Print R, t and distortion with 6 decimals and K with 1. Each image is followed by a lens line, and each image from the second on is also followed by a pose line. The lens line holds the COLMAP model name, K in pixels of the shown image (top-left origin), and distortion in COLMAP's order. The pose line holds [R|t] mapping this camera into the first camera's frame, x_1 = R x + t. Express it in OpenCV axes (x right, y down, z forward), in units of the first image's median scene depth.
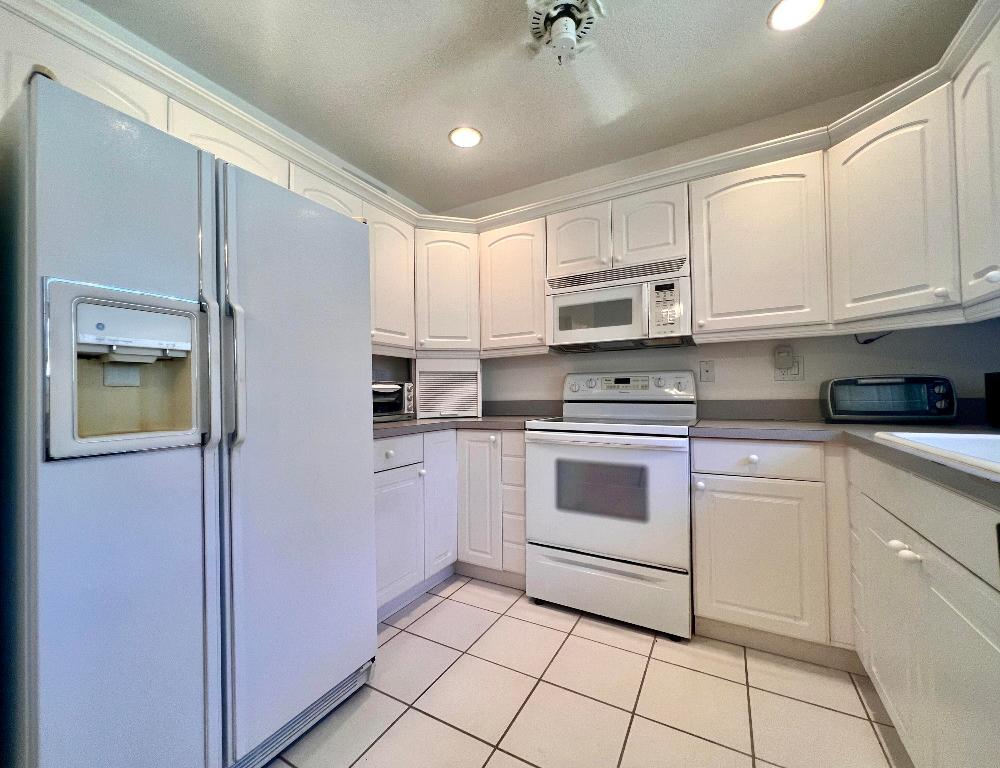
lens RADIAL K [[408.4, 0, 495.3], [0, 408.4, 386.3], [0, 0, 1]] dist [-0.005418, 0.000358]
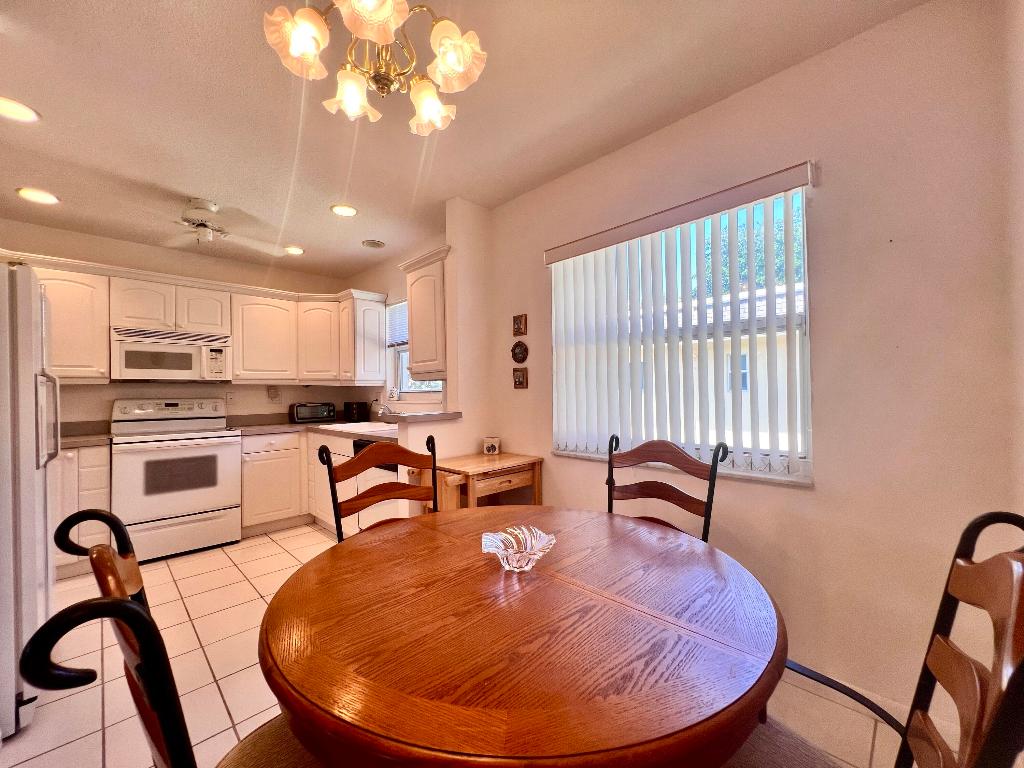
lens RADIAL K [[403.0, 0, 517.4], [0, 403.0, 387.7], [0, 0, 1]] dist [-0.013776, -0.000197]
pose [[0.240518, 0.018149, 0.970475, -0.917001], [-0.008930, 0.999824, -0.016485, -0.073503], [-0.970604, -0.004701, 0.240638, -0.634795]]
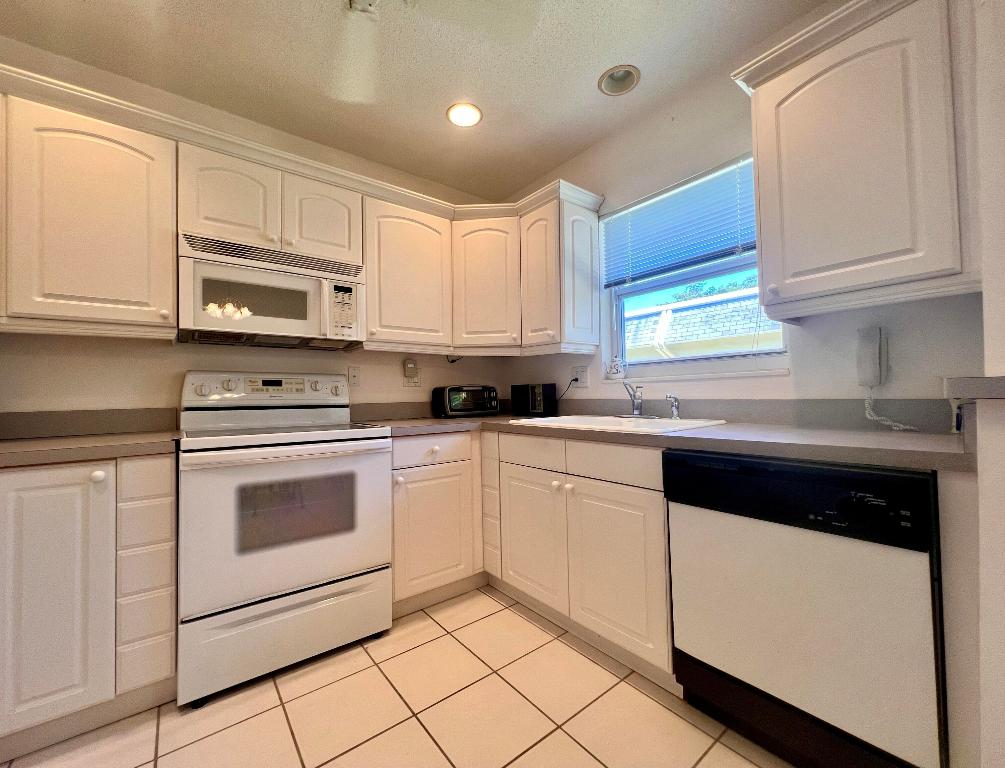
lens RADIAL K [[410.4, 0, 493.8], [0, 410.4, 386.2], [0, 0, 1]] dist [-0.005418, 0.000358]
pose [[0.381704, 0.025805, 0.923924, -0.361891], [-0.007034, 0.999662, -0.025014, 0.013610], [-0.924258, 0.003049, 0.381756, 0.292285]]
